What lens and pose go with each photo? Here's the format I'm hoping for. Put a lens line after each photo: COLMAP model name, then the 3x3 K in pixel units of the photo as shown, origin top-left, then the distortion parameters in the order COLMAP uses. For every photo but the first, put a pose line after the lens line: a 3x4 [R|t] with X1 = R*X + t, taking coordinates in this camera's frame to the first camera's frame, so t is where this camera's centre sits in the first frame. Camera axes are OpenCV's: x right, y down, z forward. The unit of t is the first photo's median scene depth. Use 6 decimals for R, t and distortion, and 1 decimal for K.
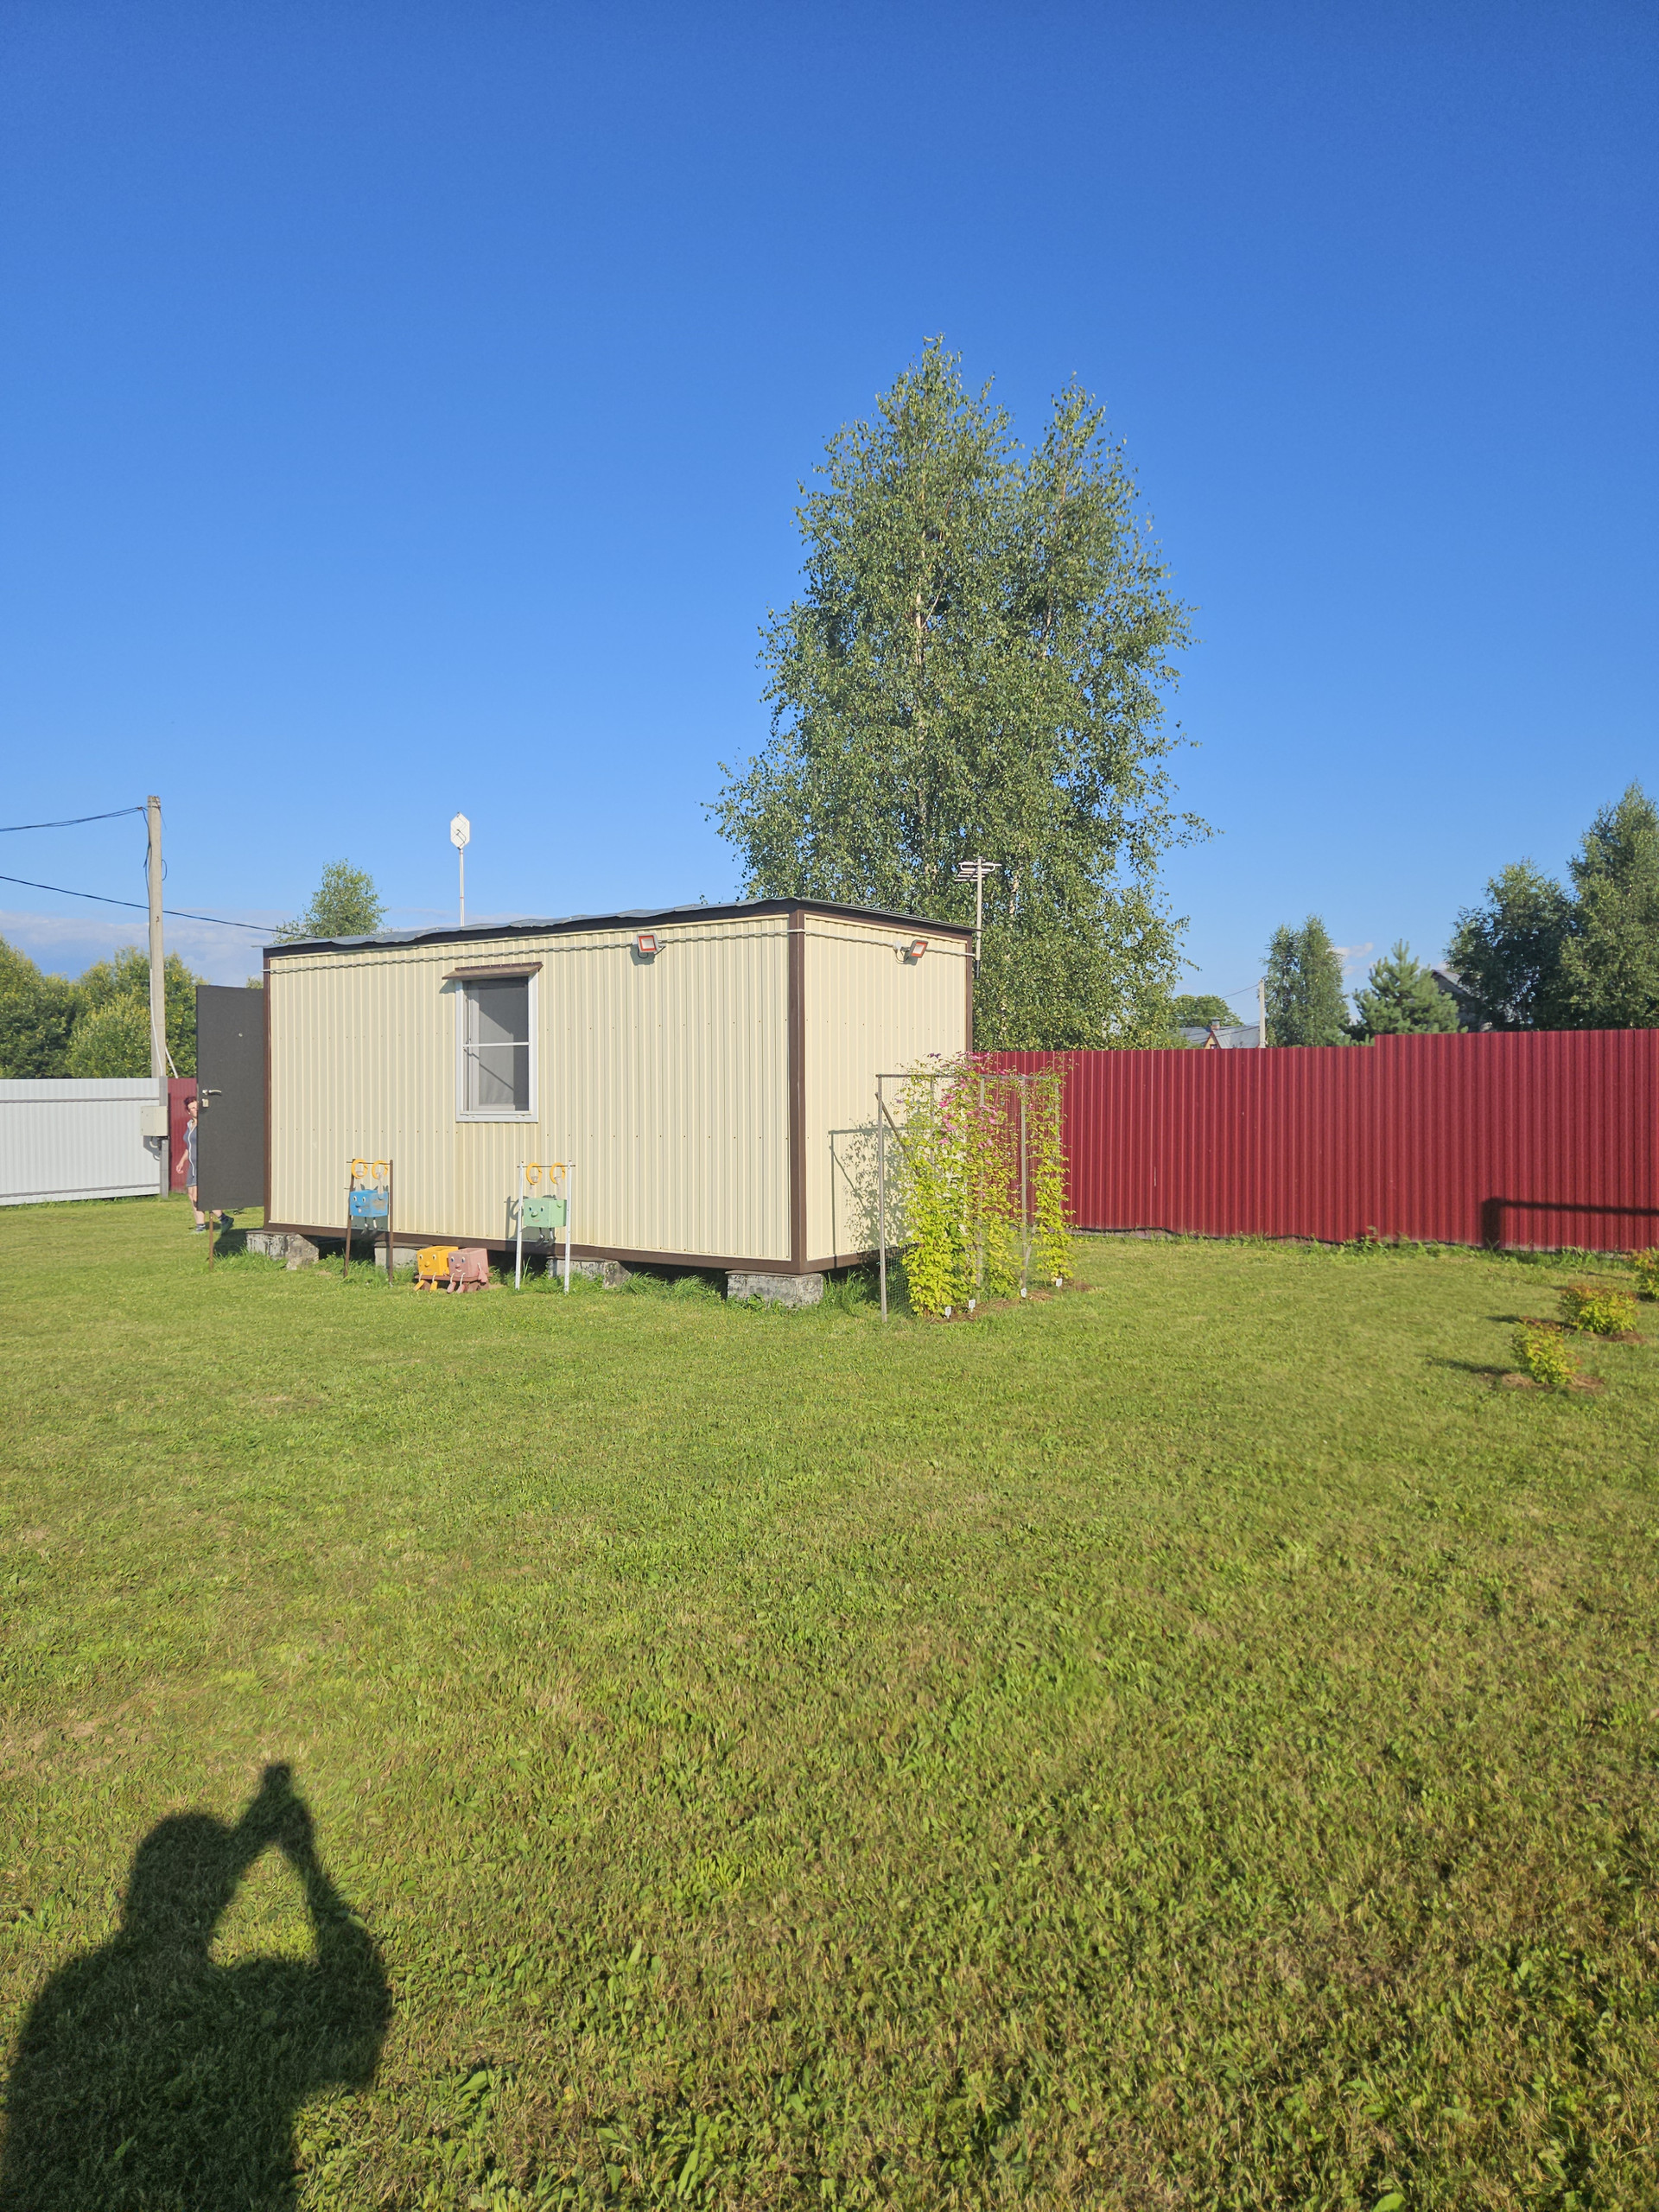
lens RADIAL K [[1441.7, 0, 841.4], [0, 1441.7, 1097.6], [0, 0, 1]] dist [0.040680, -0.043483]
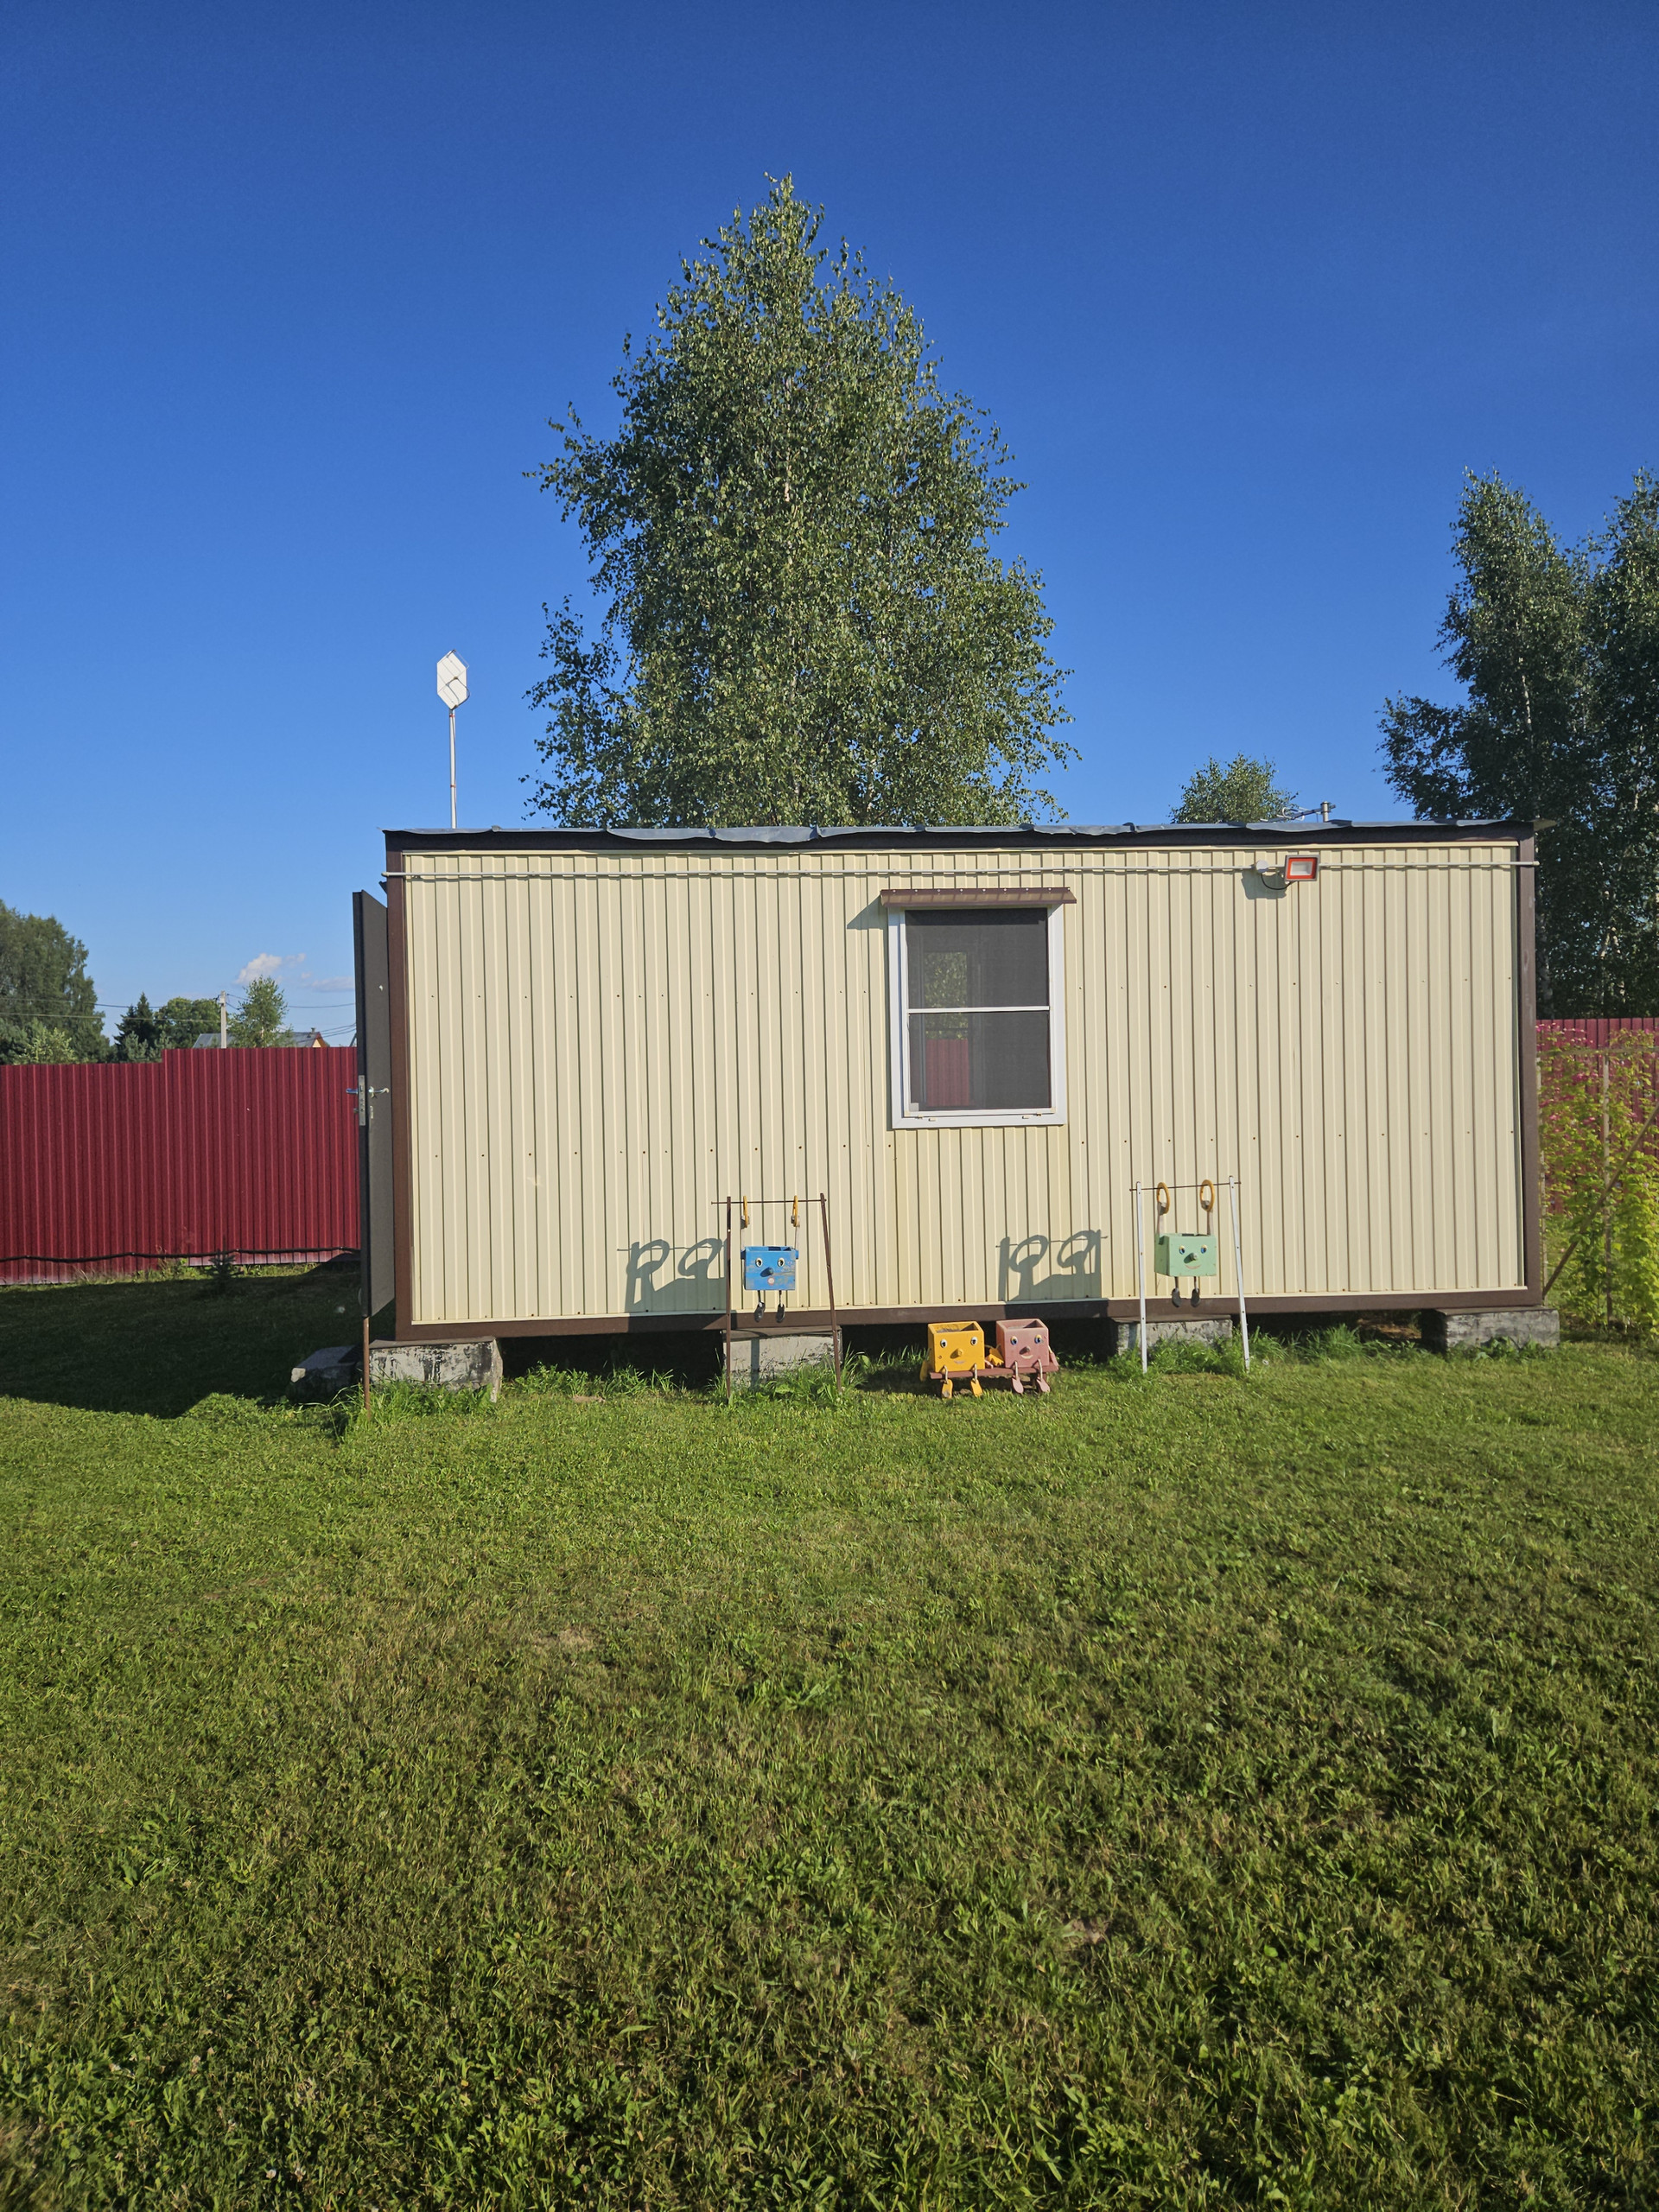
lens RADIAL K [[1441.7, 0, 833.0], [0, 1441.7, 1099.0], [0, 0, 1]] dist [0.040680, -0.043483]
pose [[0.763479, -0.016344, 0.645626, -0.456560], [0.020490, 0.999789, 0.001079, 0.001451], [-0.645507, 0.012405, 0.763653, 0.347053]]
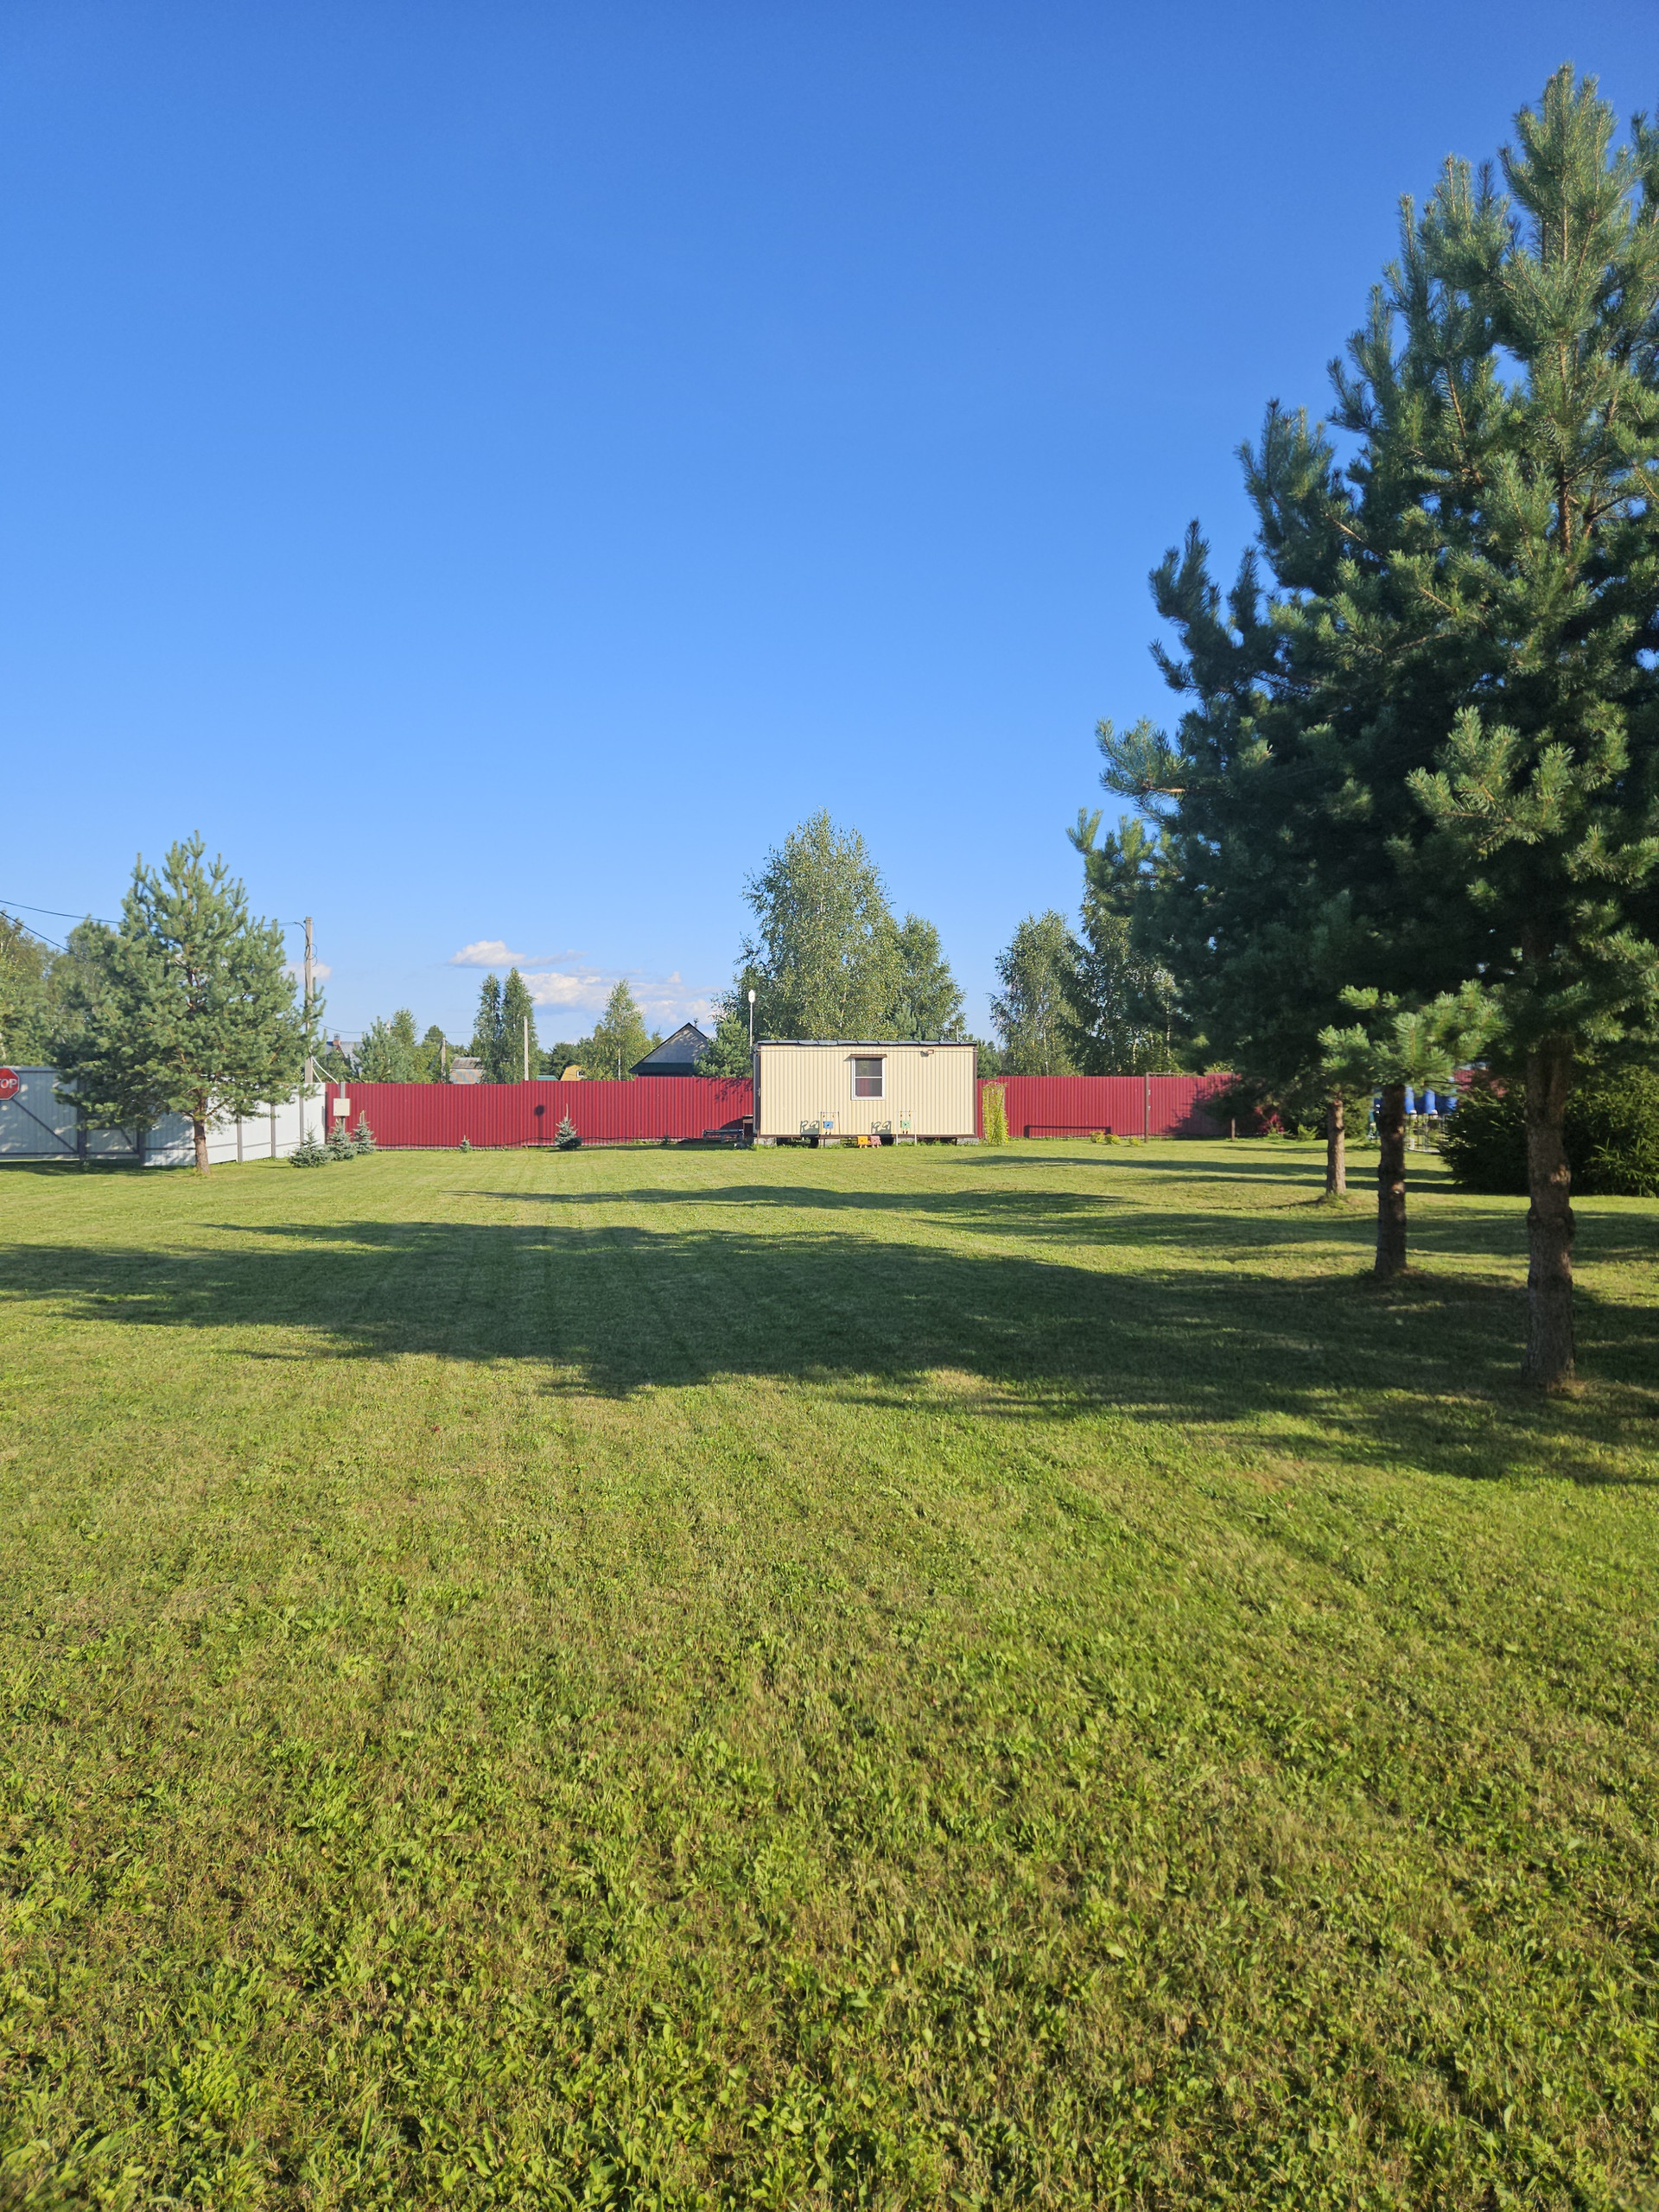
lens RADIAL K [[1441.7, 0, 817.6], [0, 1441.7, 1098.2], [0, 0, 1]] dist [0.040680, -0.043483]
pose [[0.751774, 0.004377, 0.659407, -1.637906], [0.000424, 0.999975, -0.007120, 0.023397], [-0.659421, 0.005632, 0.751753, -0.937334]]
